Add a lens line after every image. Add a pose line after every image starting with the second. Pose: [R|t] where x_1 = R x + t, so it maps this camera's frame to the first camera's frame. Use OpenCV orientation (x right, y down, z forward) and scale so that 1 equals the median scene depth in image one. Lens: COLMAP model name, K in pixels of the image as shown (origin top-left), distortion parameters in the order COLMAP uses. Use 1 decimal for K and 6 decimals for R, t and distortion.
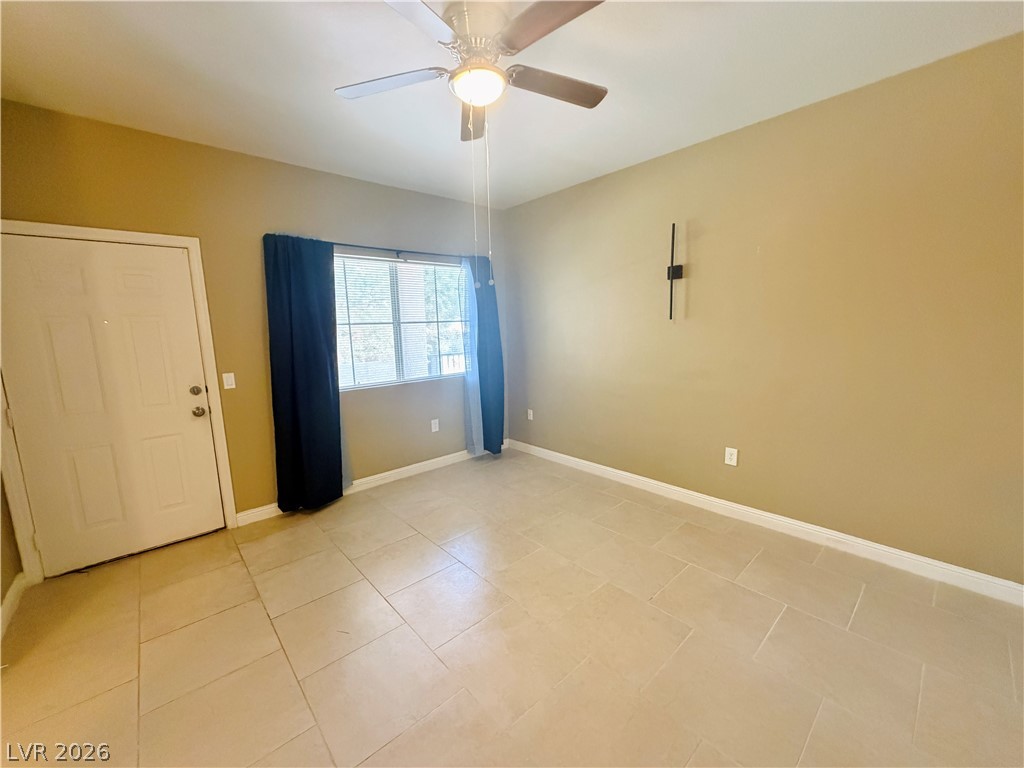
lens RADIAL K [[407.1, 0, 511.0], [0, 407.1, 385.3], [0, 0, 1]] dist [-0.000940, -0.000284]
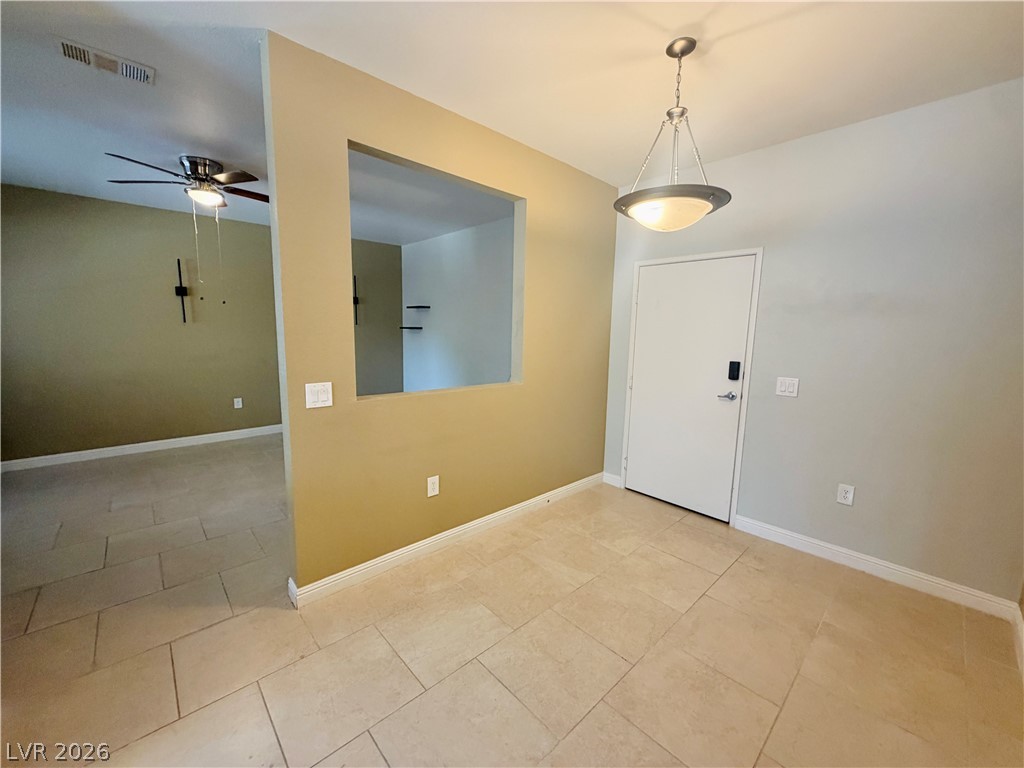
lens RADIAL K [[407.1, 0, 511.0], [0, 407.1, 385.3], [0, 0, 1]] dist [-0.000940, -0.000284]
pose [[-0.011970, -0.114532, 0.993347, -1.163782], [0.136265, 0.983964, 0.115092, 0.058296], [-0.990600, 0.136736, 0.003829, -0.166133]]
